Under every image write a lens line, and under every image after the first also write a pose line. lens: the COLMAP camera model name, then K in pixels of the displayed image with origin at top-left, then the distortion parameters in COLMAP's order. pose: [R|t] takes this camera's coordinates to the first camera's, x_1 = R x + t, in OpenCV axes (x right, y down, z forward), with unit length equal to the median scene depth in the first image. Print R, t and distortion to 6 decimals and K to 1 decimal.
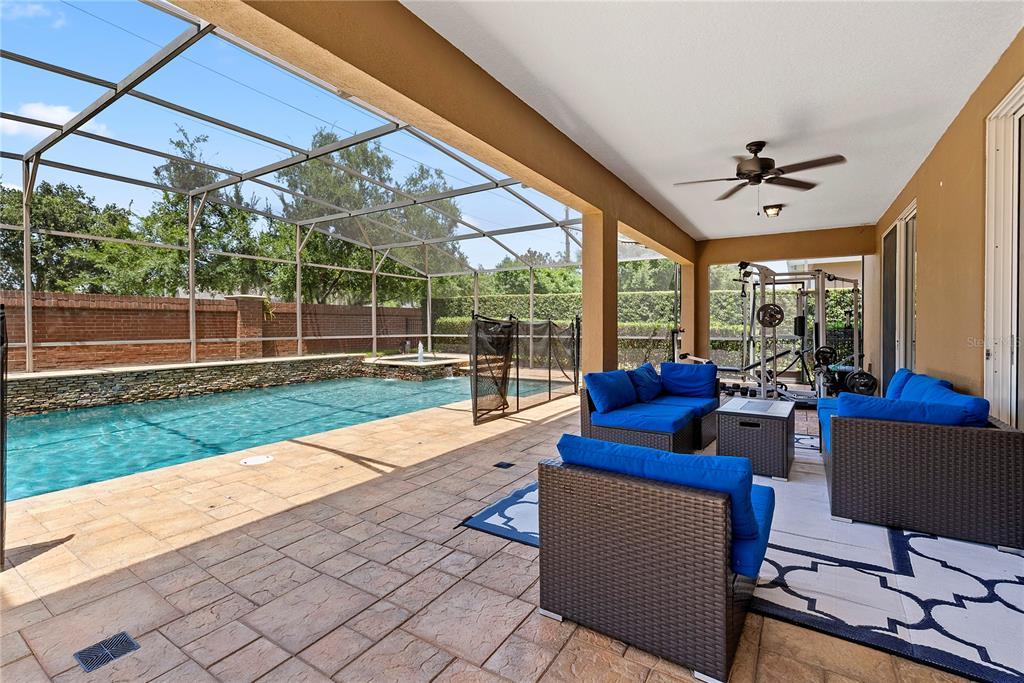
lens RADIAL K [[454.2, 0, 516.8], [0, 454.2, 344.1], [0, 0, 1]] dist [-0.009187, -0.000460]
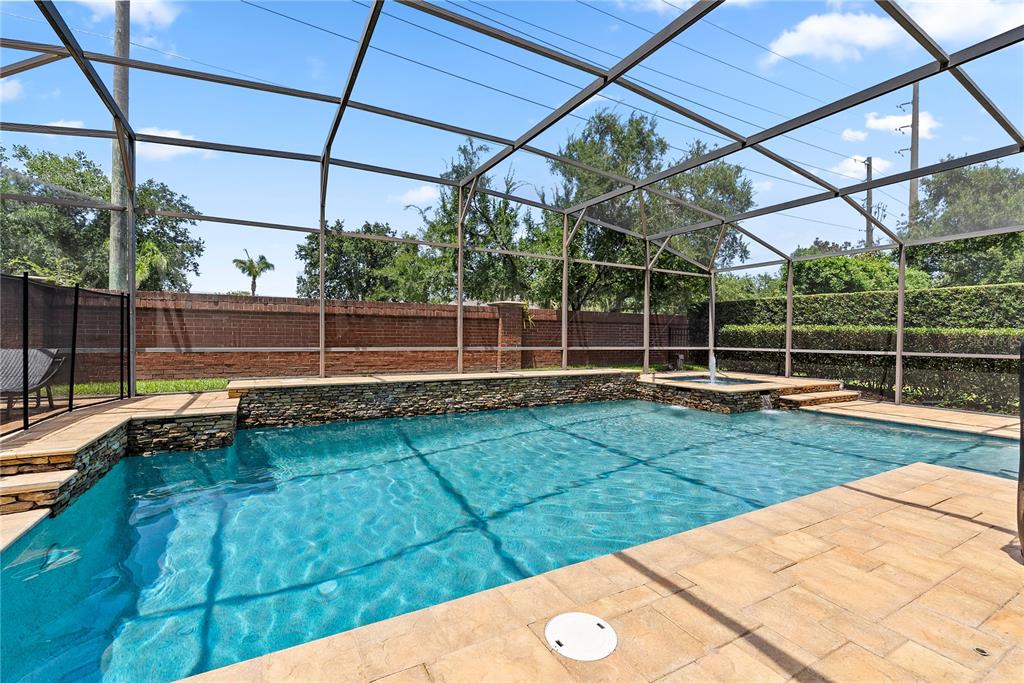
lens RADIAL K [[454.2, 0, 507.8], [0, 454.2, 340.1], [0, 0, 1]] dist [-0.009187, -0.000460]
pose [[0.871217, 0.012332, -0.490743, -0.149887], [-0.029321, 0.999207, -0.026944, -0.002435], [0.490022, 0.037863, 0.870887, 0.202623]]
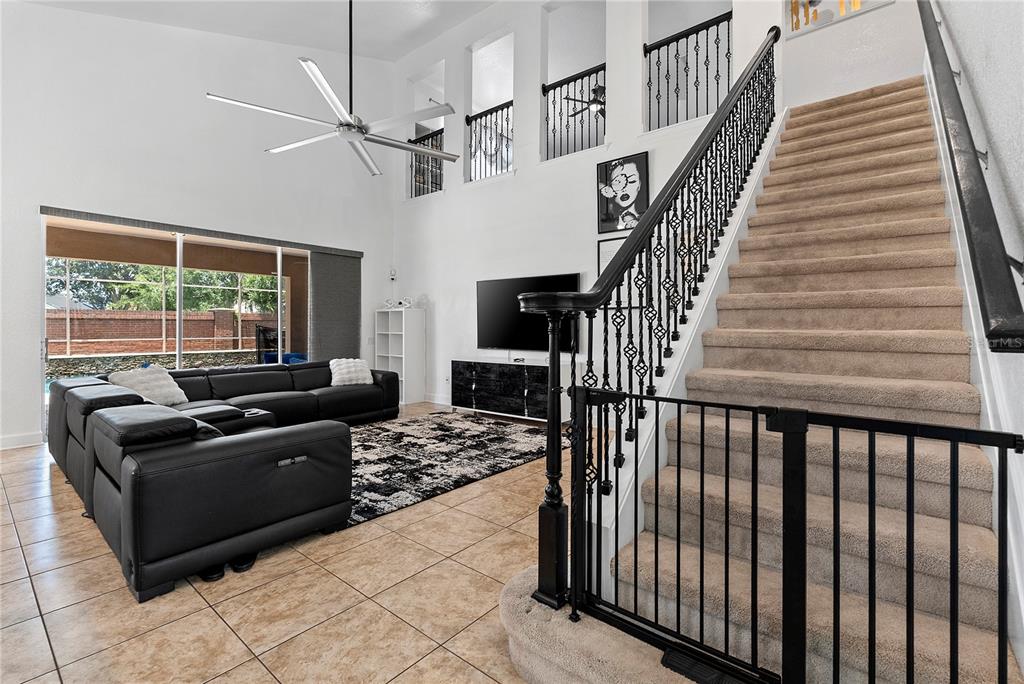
lens RADIAL K [[454.2, 0, 516.8], [0, 454.2, 333.6], [0, 0, 1]] dist [-0.009187, -0.000460]
pose [[0.991927, 0.003953, -0.126746, 0.601841], [-0.006827, 0.999729, -0.022246, 0.000265], [0.126624, 0.022932, 0.991686, -0.372108]]
